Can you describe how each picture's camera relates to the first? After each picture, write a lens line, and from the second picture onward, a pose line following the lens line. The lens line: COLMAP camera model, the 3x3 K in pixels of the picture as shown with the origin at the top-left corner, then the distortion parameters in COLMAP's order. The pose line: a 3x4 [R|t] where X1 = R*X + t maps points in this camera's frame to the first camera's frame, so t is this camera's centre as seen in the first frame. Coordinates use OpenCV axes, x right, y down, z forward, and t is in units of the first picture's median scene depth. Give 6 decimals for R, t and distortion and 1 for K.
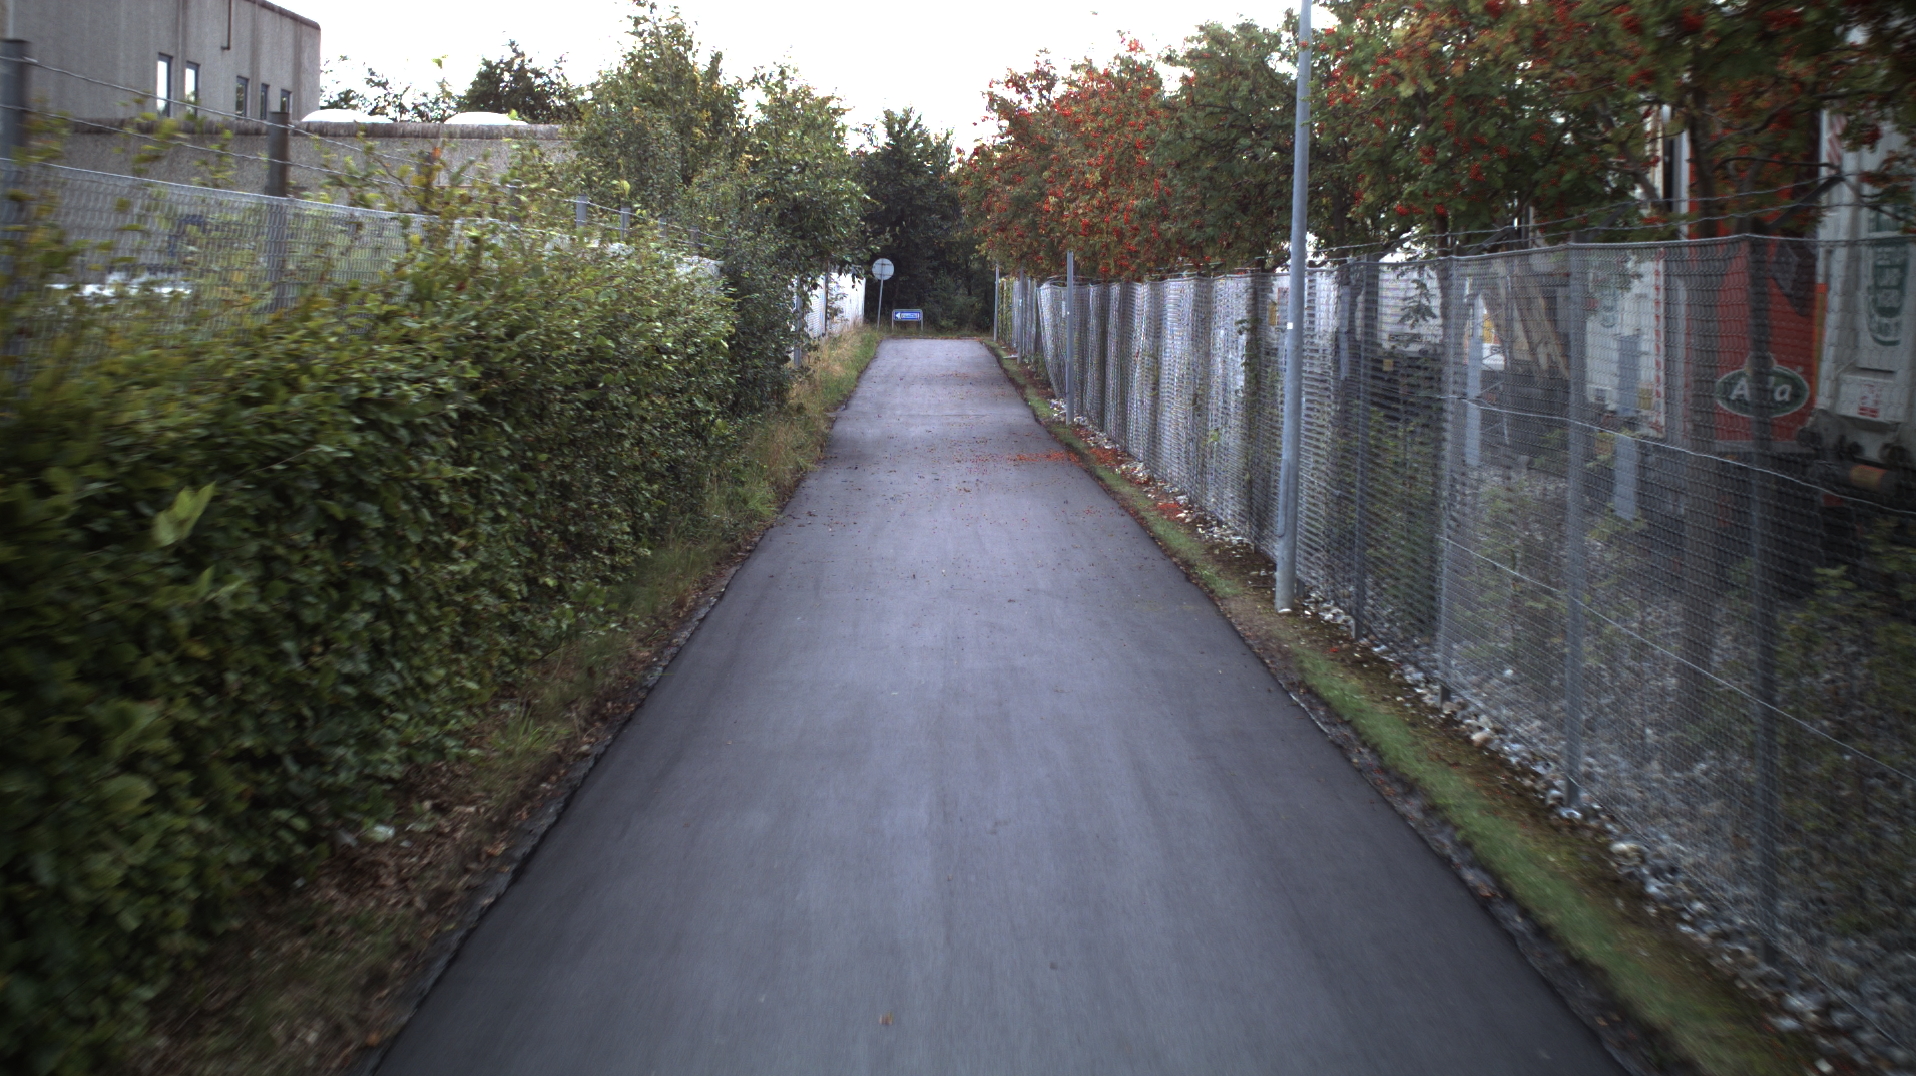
lens RADIAL K [[3188.6, 0, 958.2], [0, 3188.6, 534.6], [0, 0, 1]] dist [-0.130662, 0.000000]
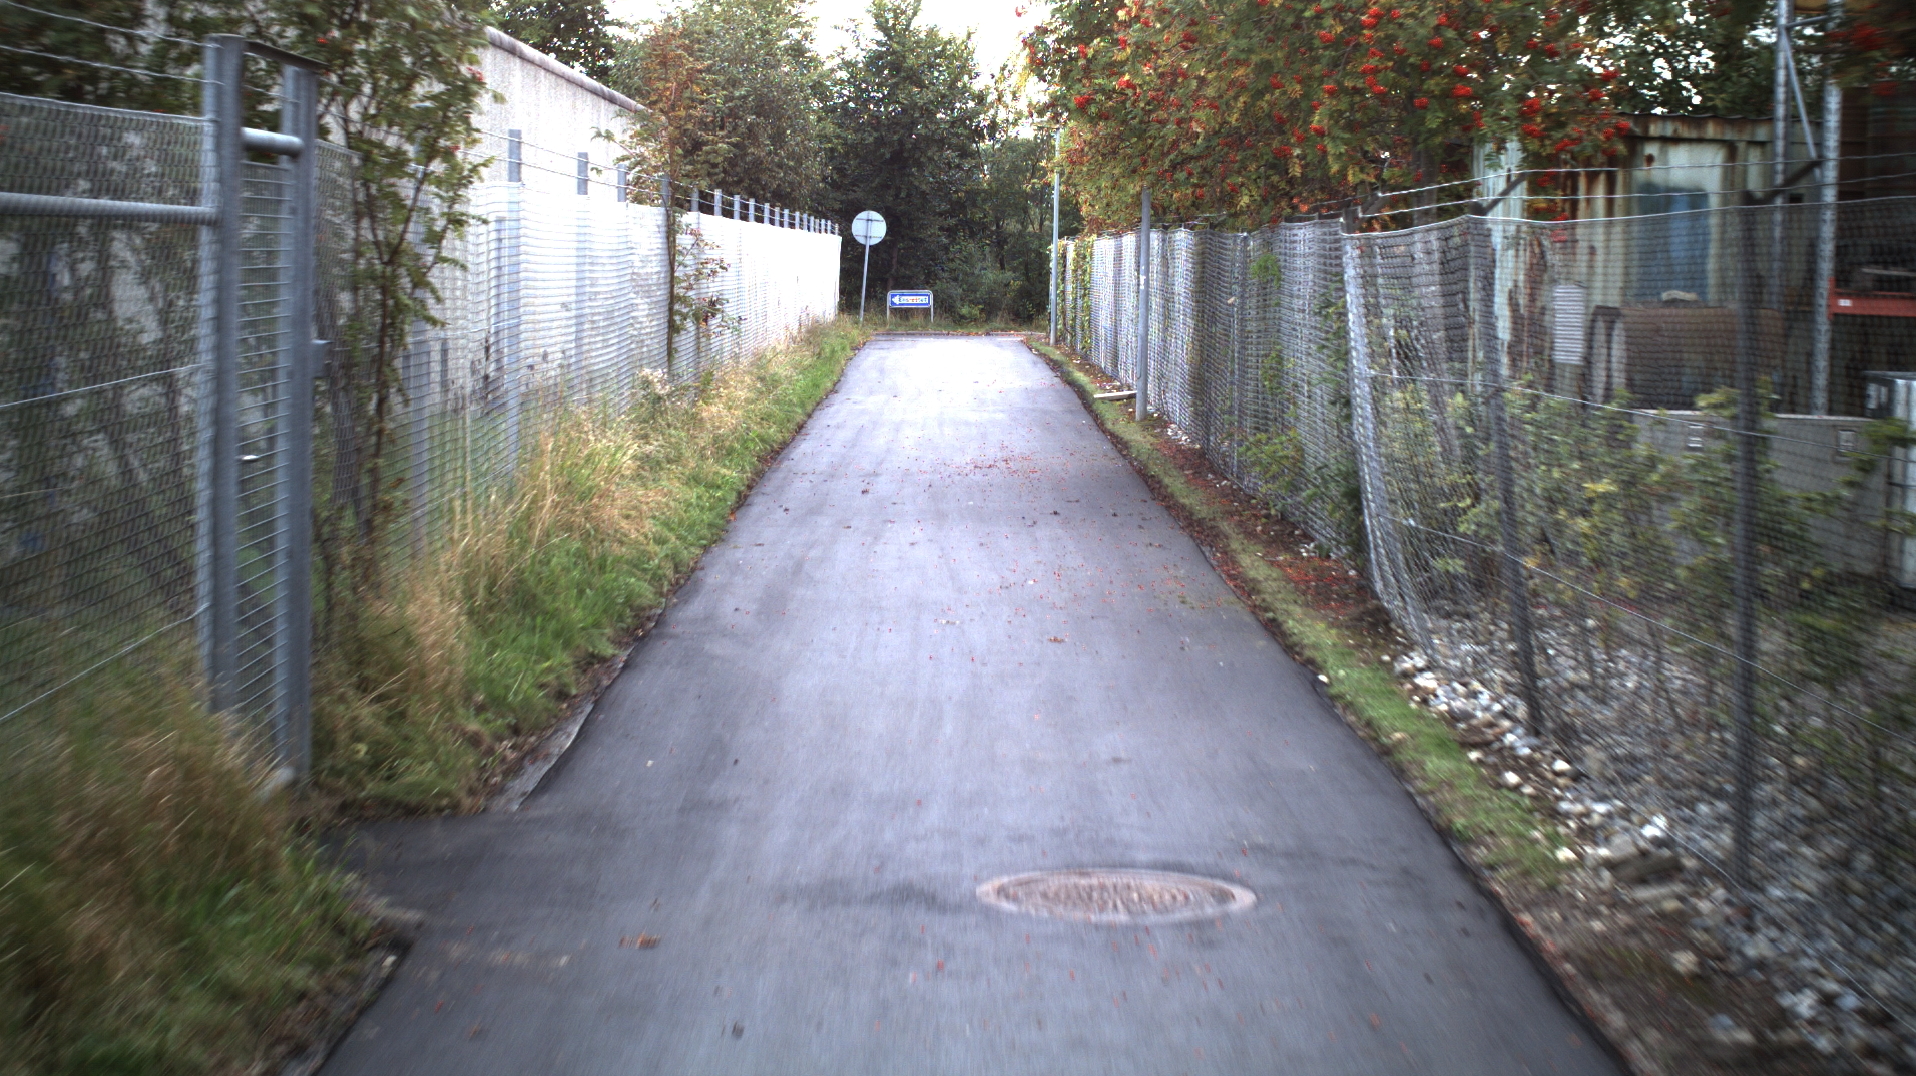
lens RADIAL K [[3173.5, 0, 958.2], [0, 3173.5, 536.2], [0, 0, 1]] dist [-0.058537, 0.000000]
pose [[0.999976, -0.004660, -0.005167, -0.005662], [0.004704, 0.999952, 0.008556, -0.053521], [0.005127, -0.008580, 0.999950, 0.721374]]
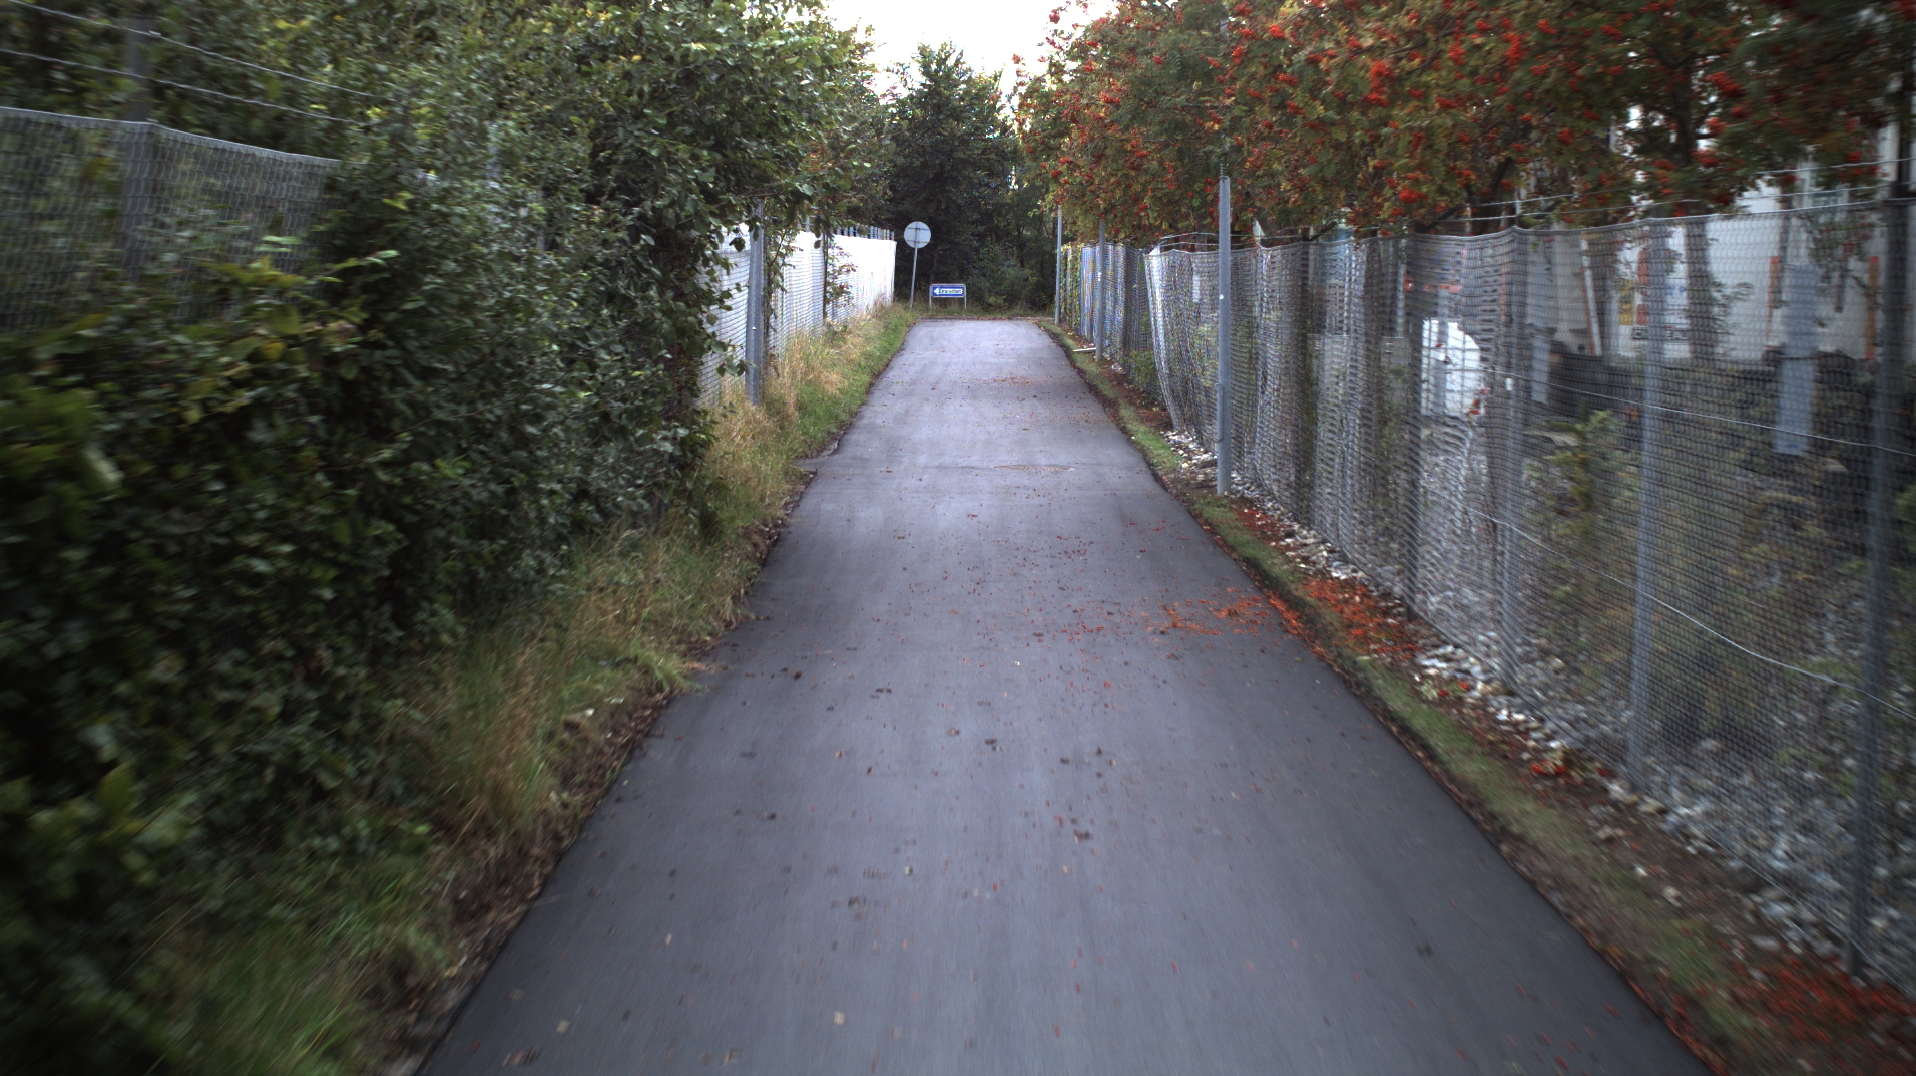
lens RADIAL K [[3188.6, 0, 956.4], [0, 3188.6, 535.5], [0, 0, 1]] dist [-0.130662, 0.000000]
pose [[0.999892, -0.000296, -0.014710, -0.003123], [0.000428, 0.999960, 0.008973, -0.026795], [0.014707, -0.008978, 0.999852, 0.360715]]
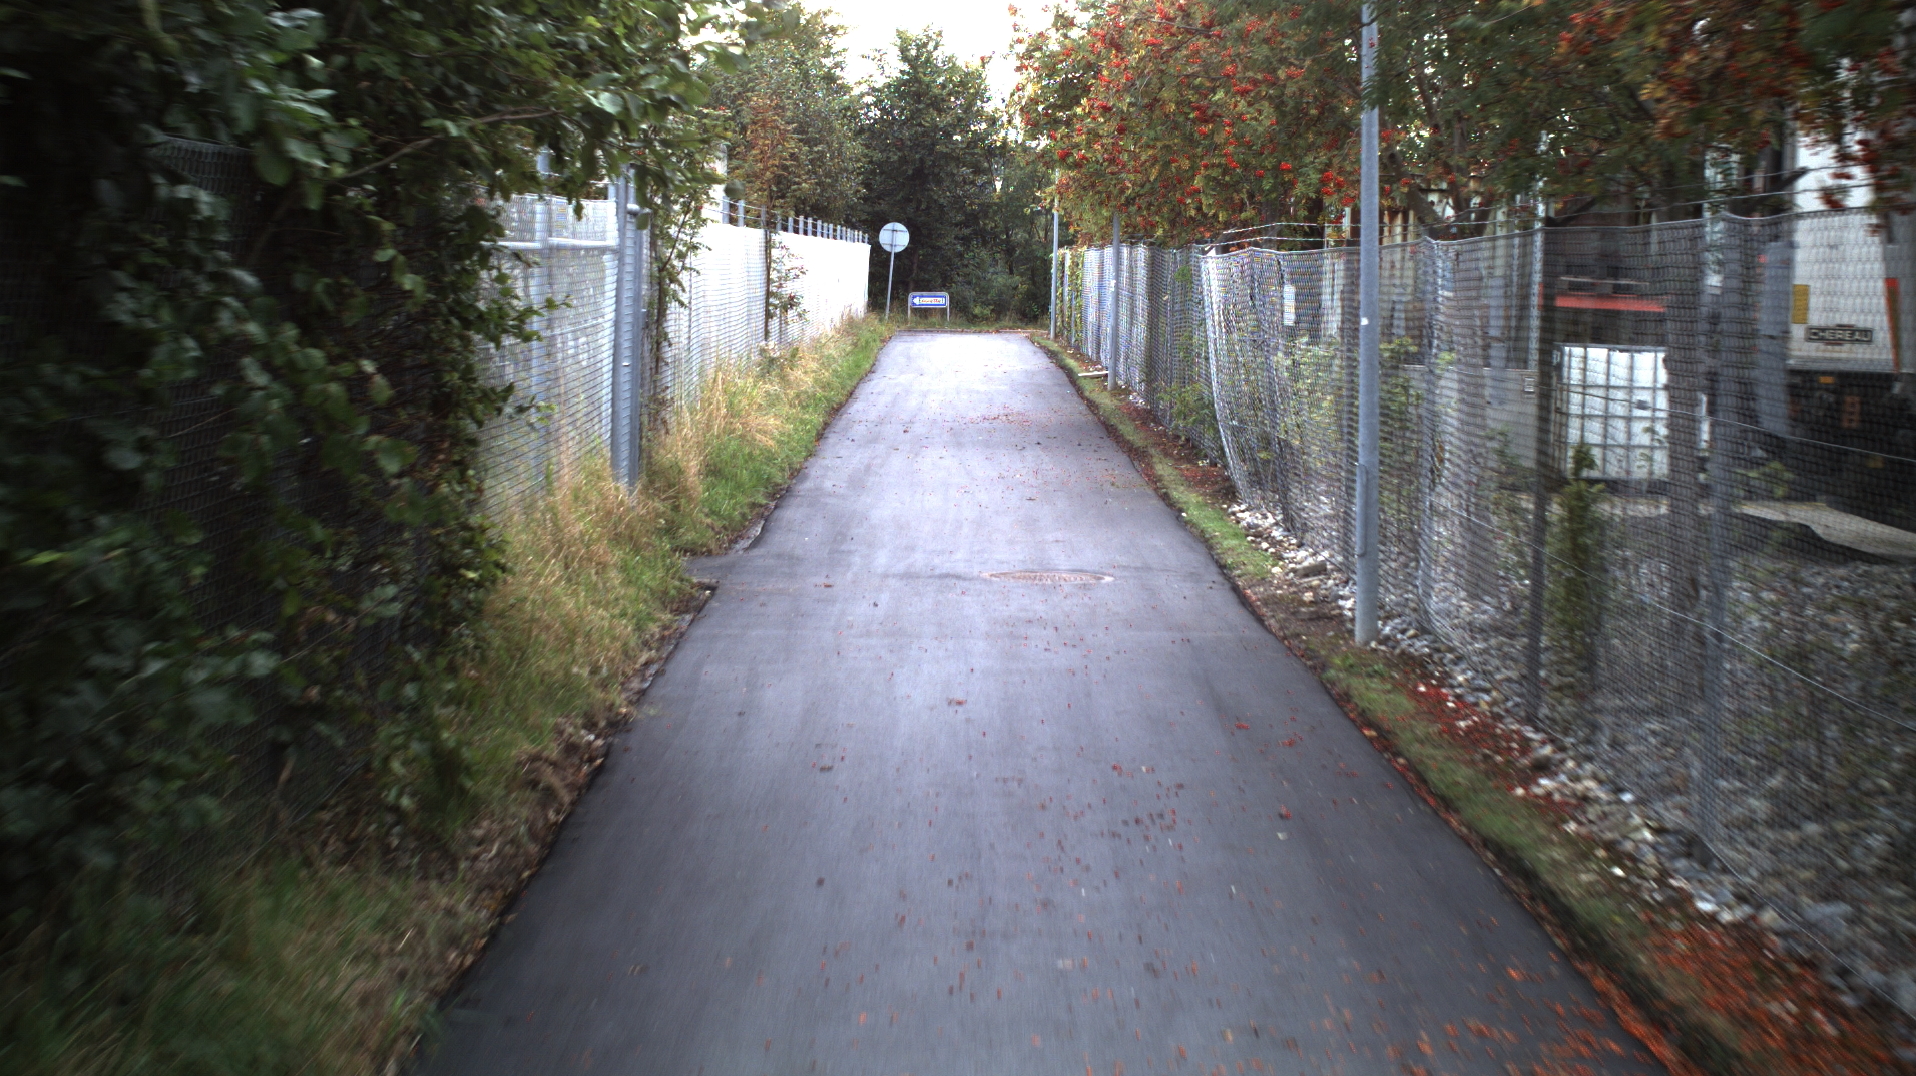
lens RADIAL K [[3188.6, 0, 959.2], [0, 3188.6, 537.2], [0, 0, 1]] dist [-0.130662, 0.000000]
pose [[0.999963, 0.001692, -0.008439, -0.005037], [-0.001631, 0.999973, 0.007172, -0.040031], [0.008451, -0.007158, 0.999939, 0.540571]]
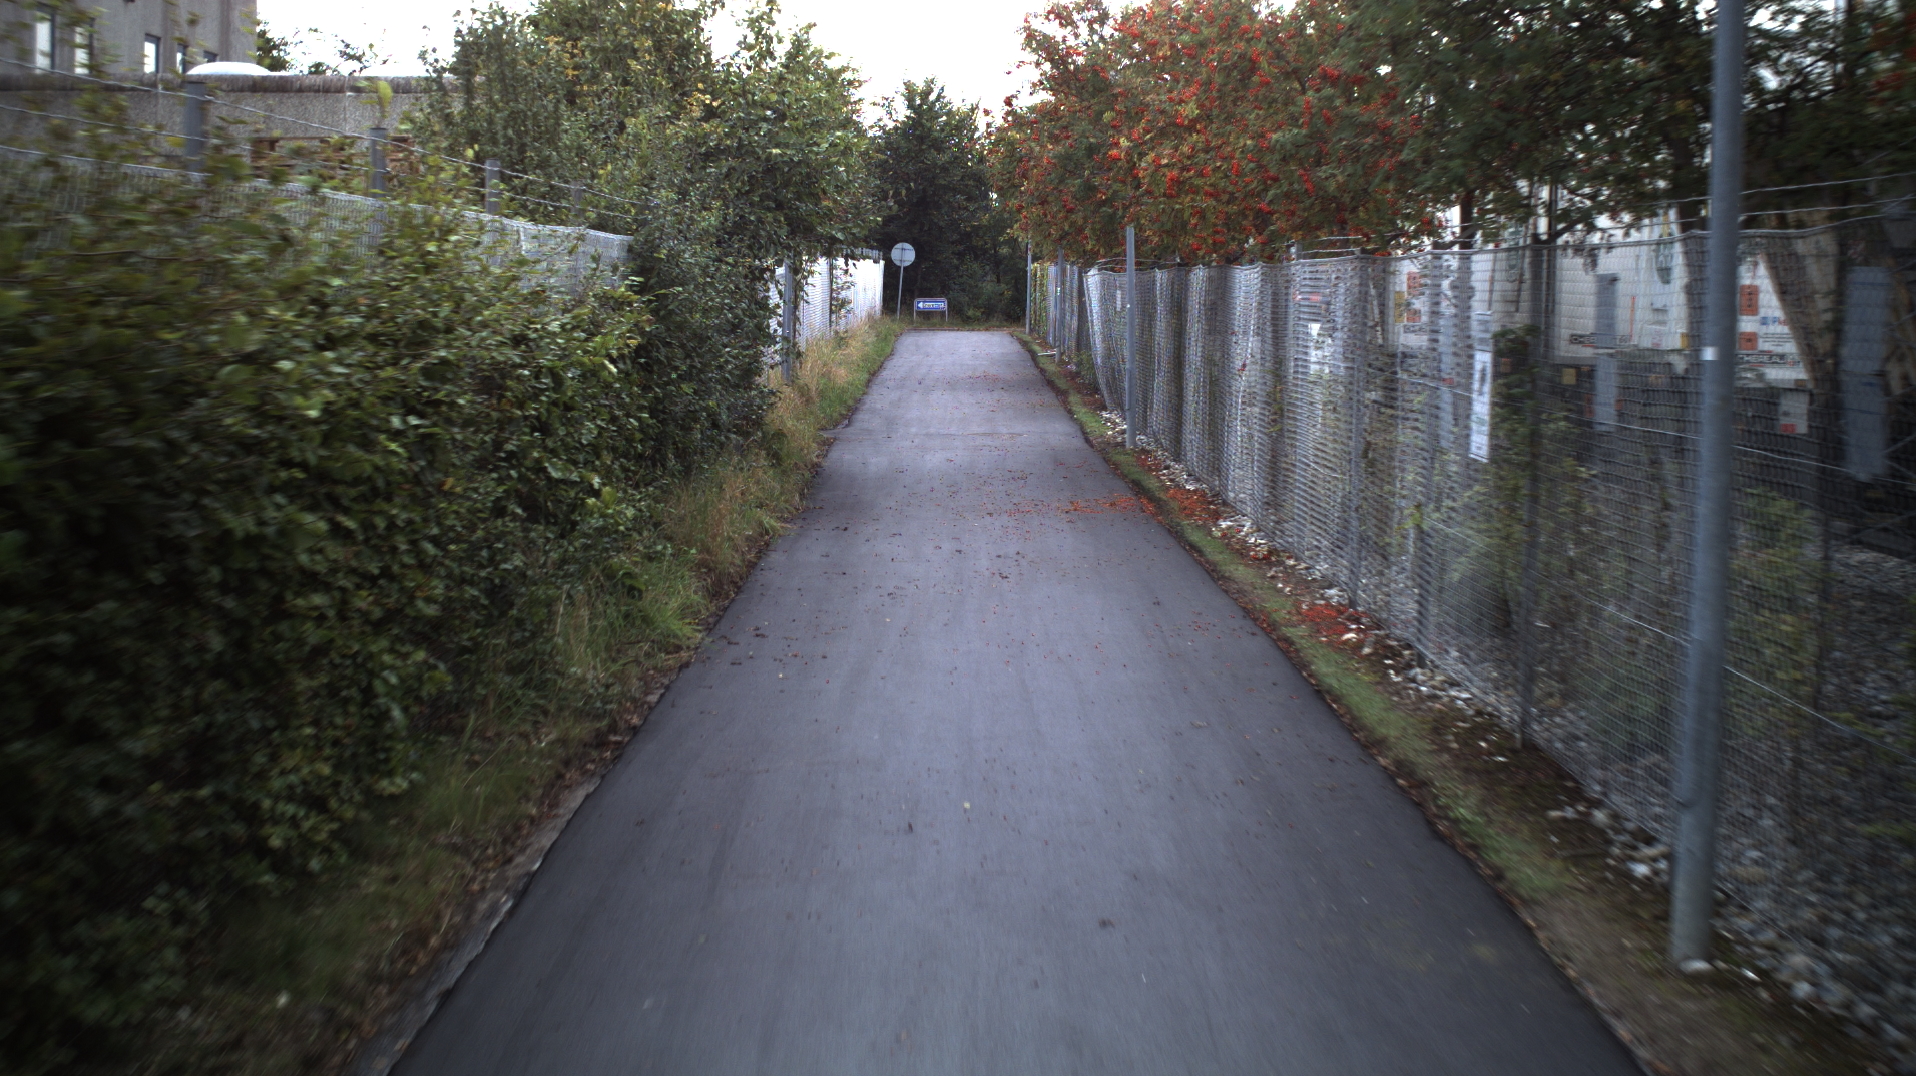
lens RADIAL K [[3188.6, 0, 953.4], [0, 3188.6, 545.7], [0, 0, 1]] dist [-0.130662, 0.000000]
pose [[0.999930, -0.005524, -0.010463, -0.000433], [0.005604, 0.999956, 0.007558, -0.013961], [0.010421, -0.007616, 0.999917, 0.180294]]
